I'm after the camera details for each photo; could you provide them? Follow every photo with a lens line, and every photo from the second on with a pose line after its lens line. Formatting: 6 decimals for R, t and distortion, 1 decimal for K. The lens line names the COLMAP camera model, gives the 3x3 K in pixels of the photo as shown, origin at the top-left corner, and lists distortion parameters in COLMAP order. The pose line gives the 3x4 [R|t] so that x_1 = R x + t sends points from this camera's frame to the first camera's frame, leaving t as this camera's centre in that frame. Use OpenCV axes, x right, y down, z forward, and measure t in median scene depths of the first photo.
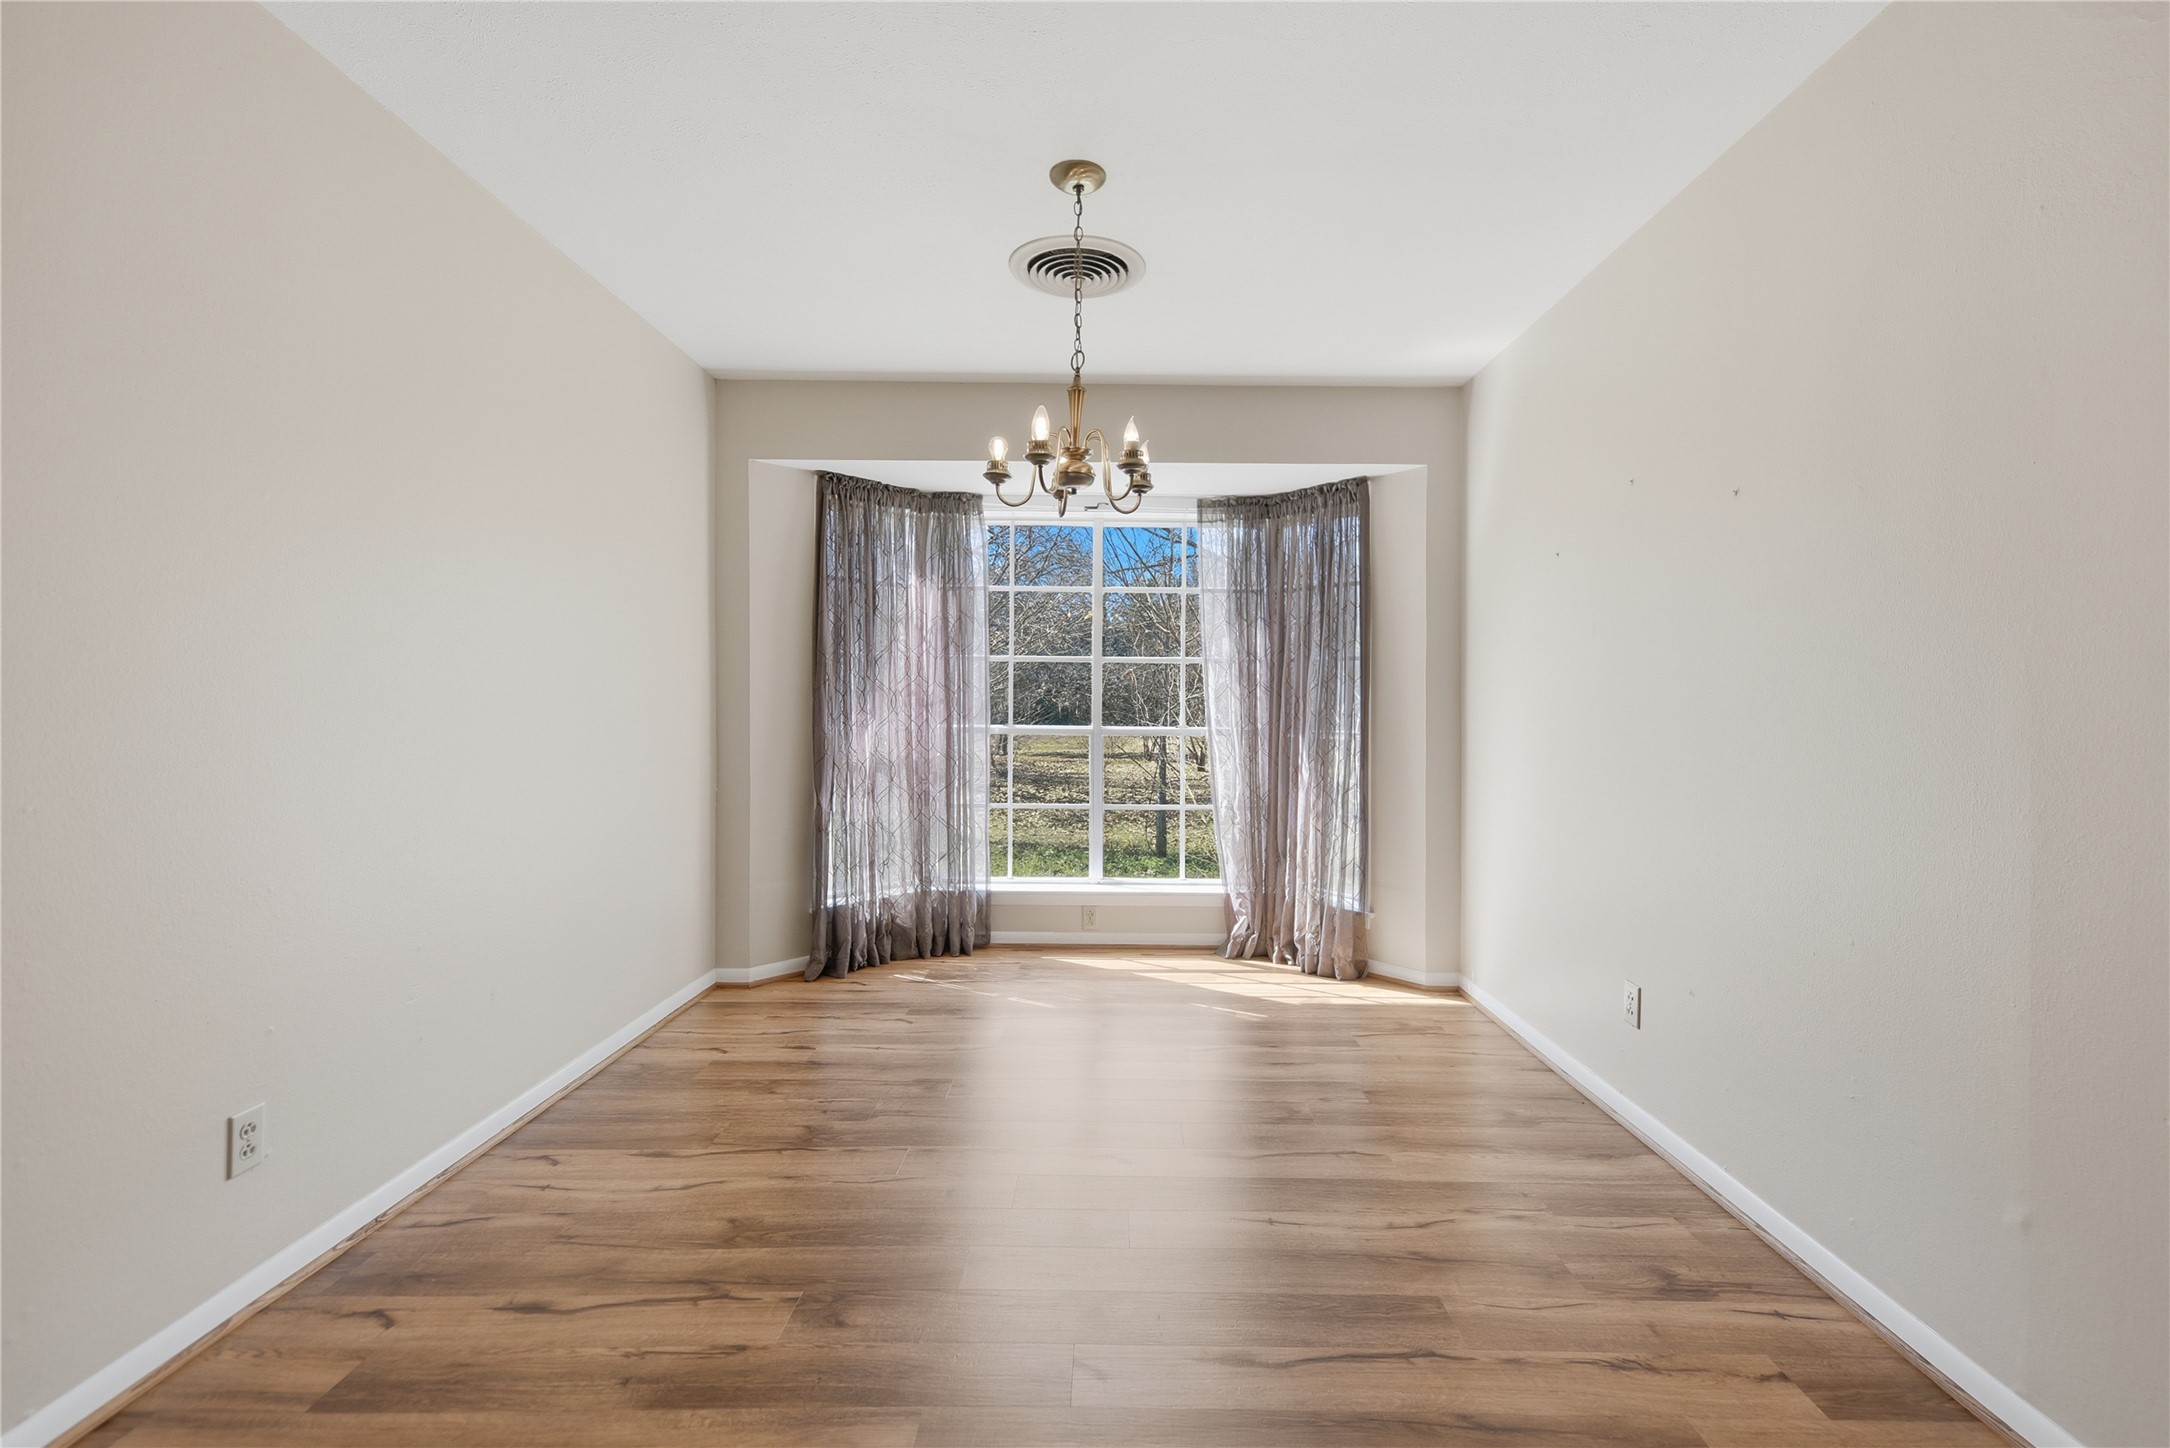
lens RADIAL K [[942.7, 0, 1116.1], [0, 942.7, 699.5], [0, 0, 1]] dist [0.009237, -0.000496]
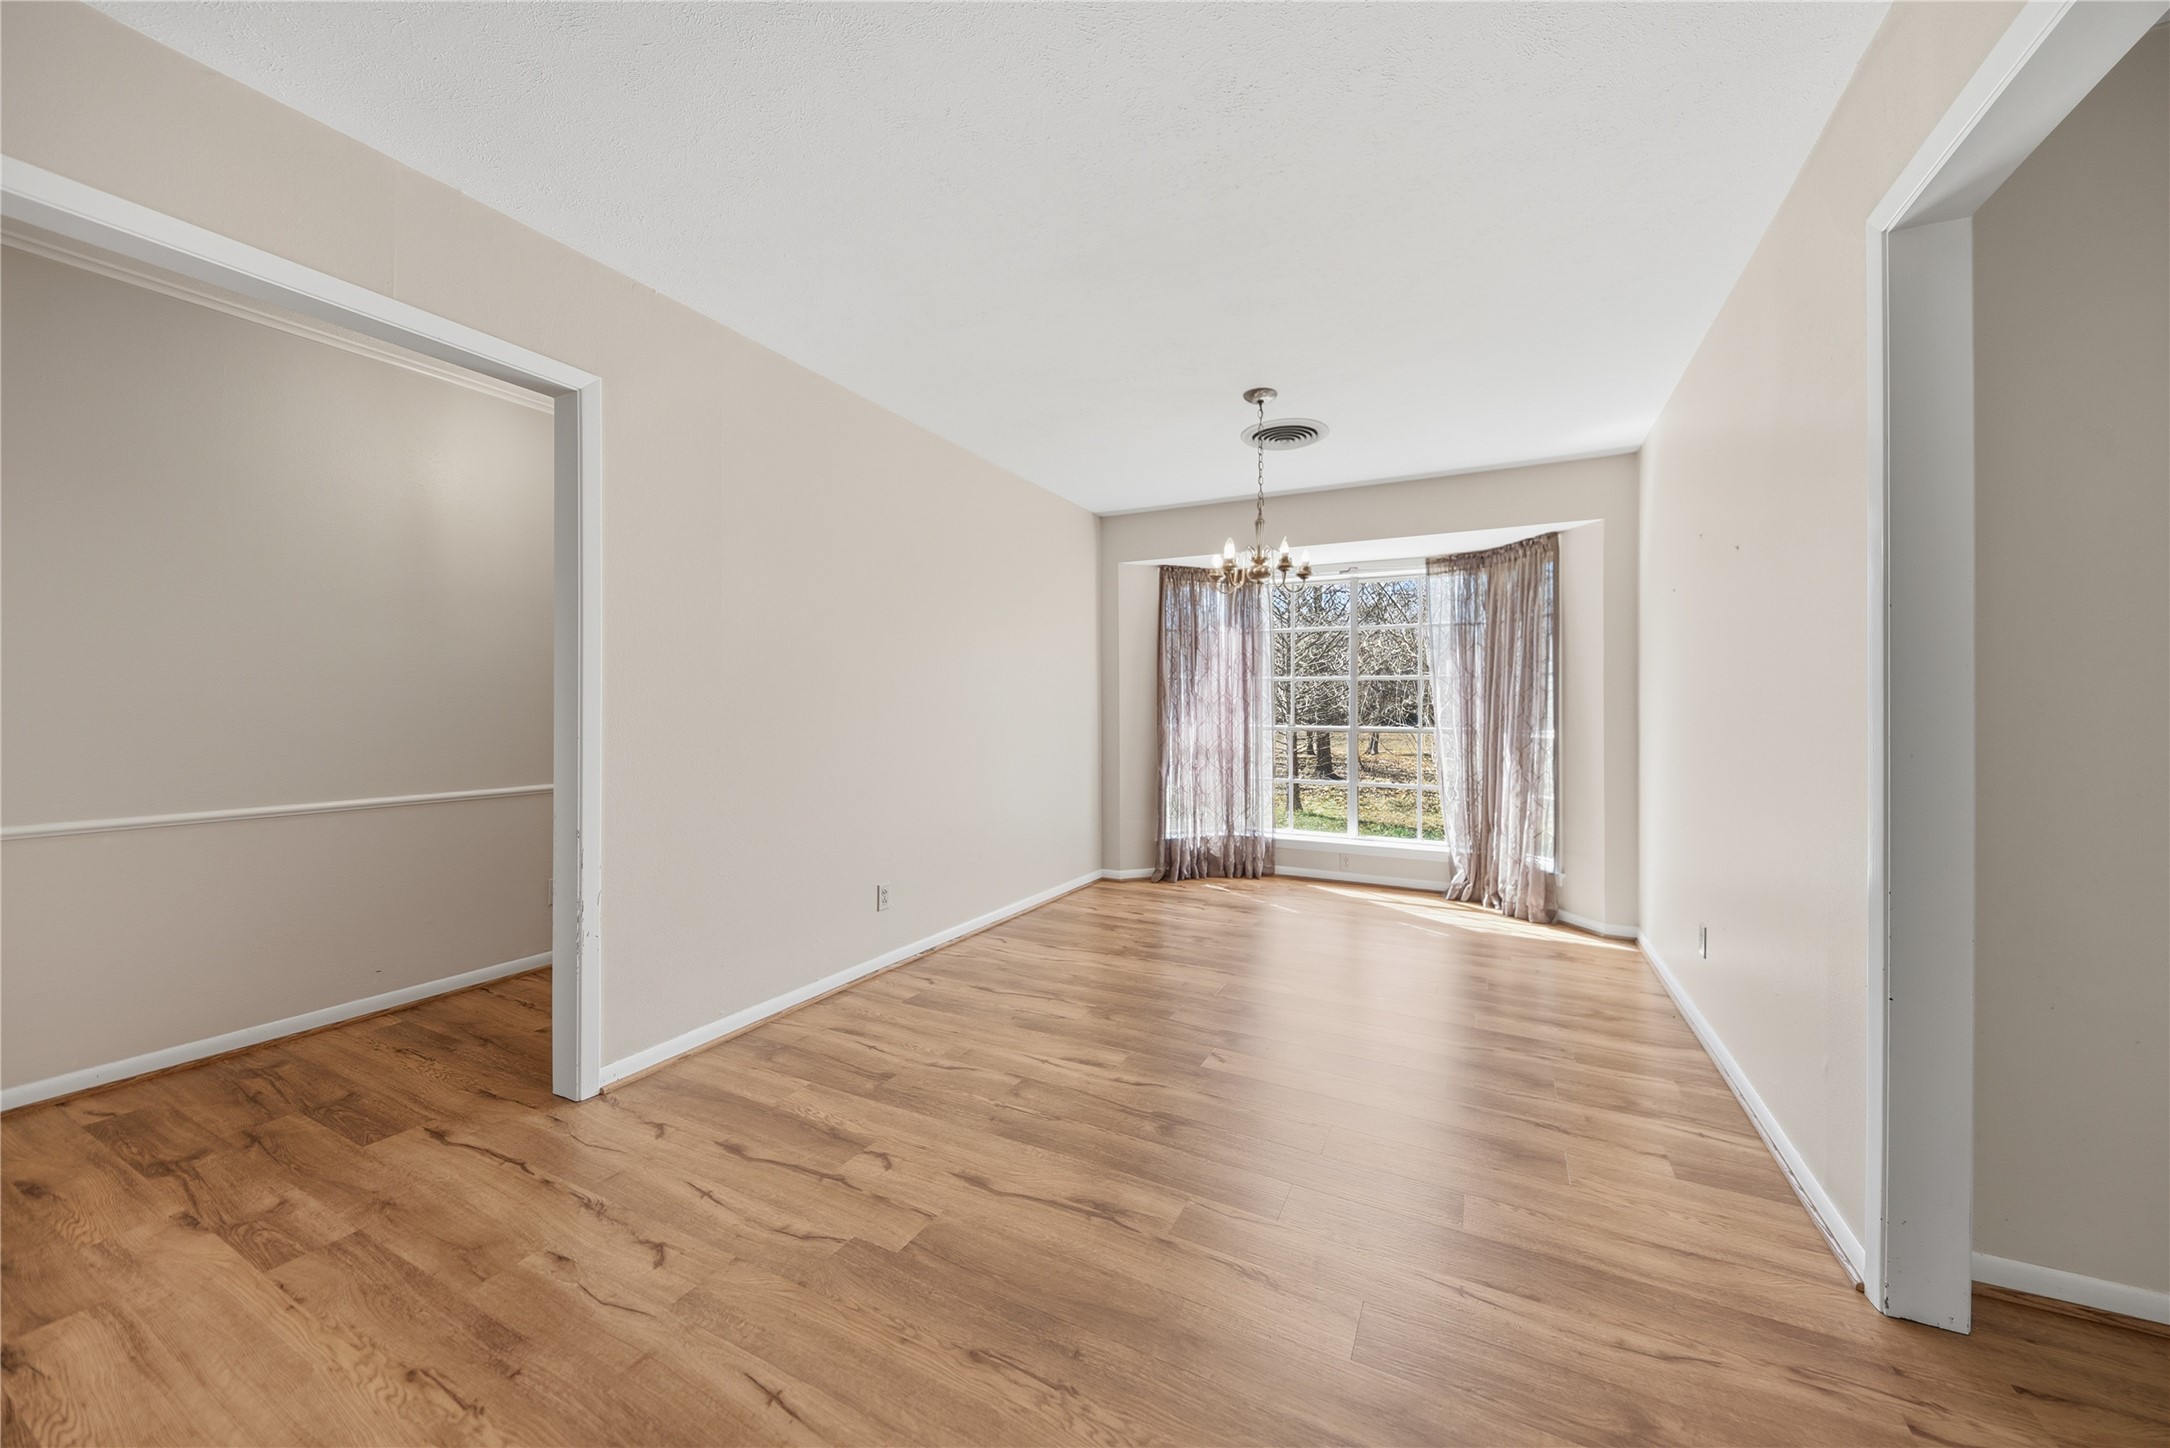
lens RADIAL K [[753.9, 0, 1116.7], [0, 753.9, 707.9], [0, 0, 1]] dist [0.016667, -0.008601]
pose [[0.897468, -0.005186, -0.441050, 0.184711], [0.004639, 0.999987, -0.002318, 0.002253], [0.441056, 0.000034, 0.897480, -0.182437]]
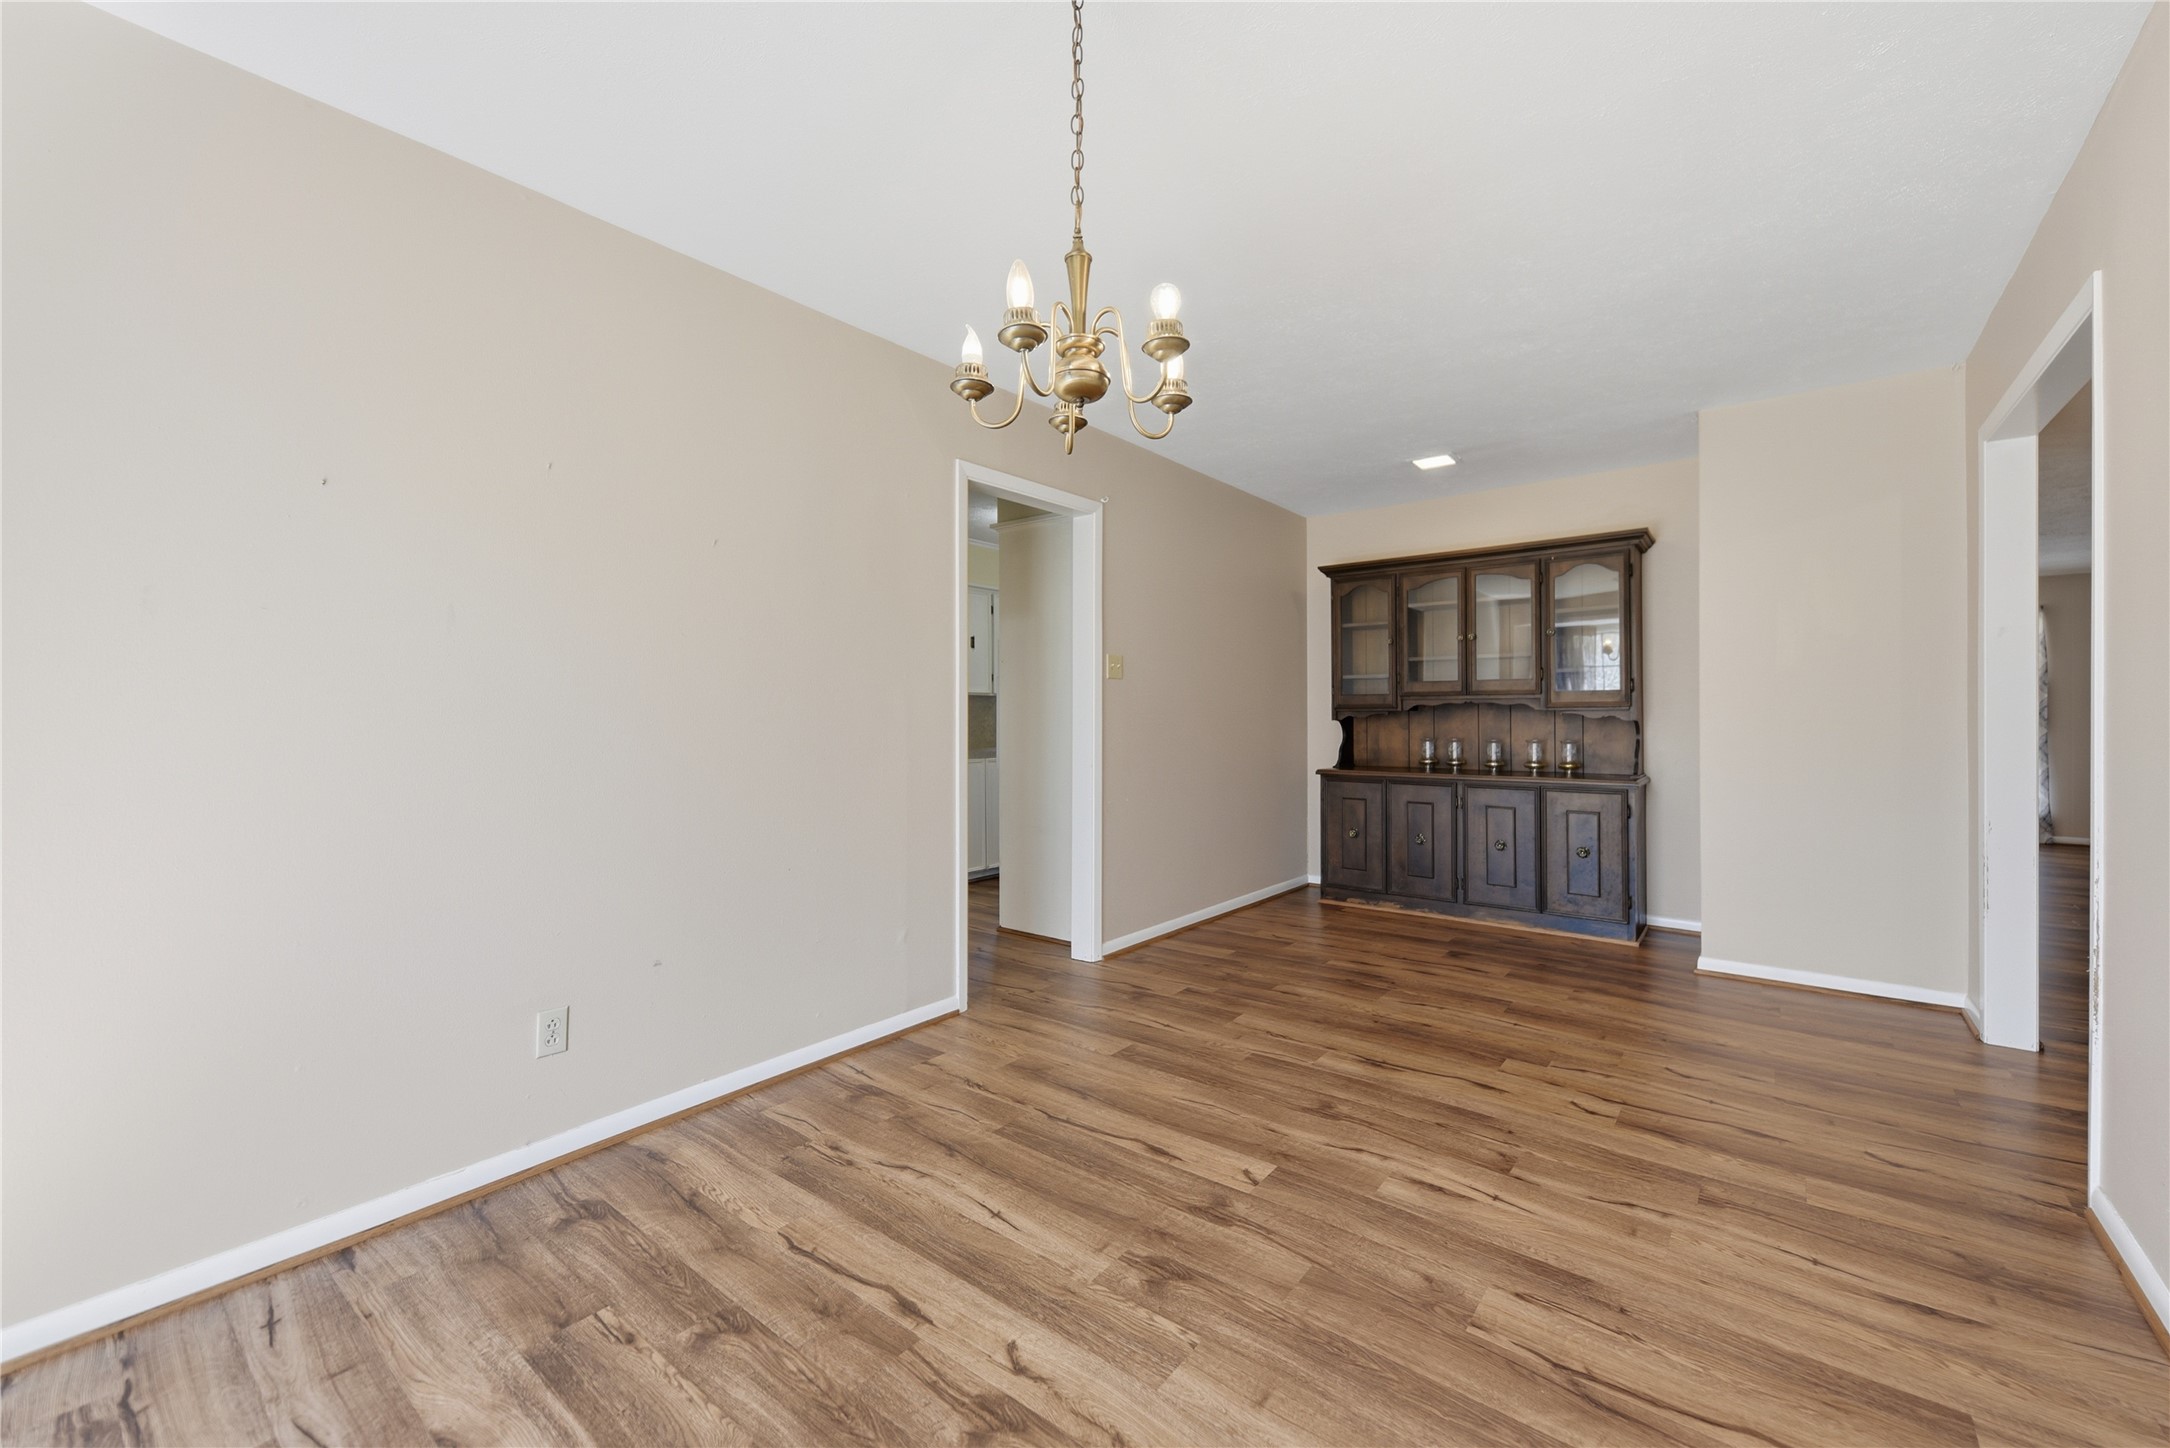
lens RADIAL K [[841.6, 0, 1119.1], [0, 841.6, 708.0], [0, 0, 1]] dist [0.022085, -0.009381]
pose [[-0.791167, 0.001395, 0.611598, -0.258846], [-0.004804, 0.999952, -0.008495, 0.005497], [-0.611581, -0.009660, -0.791123, 0.848138]]
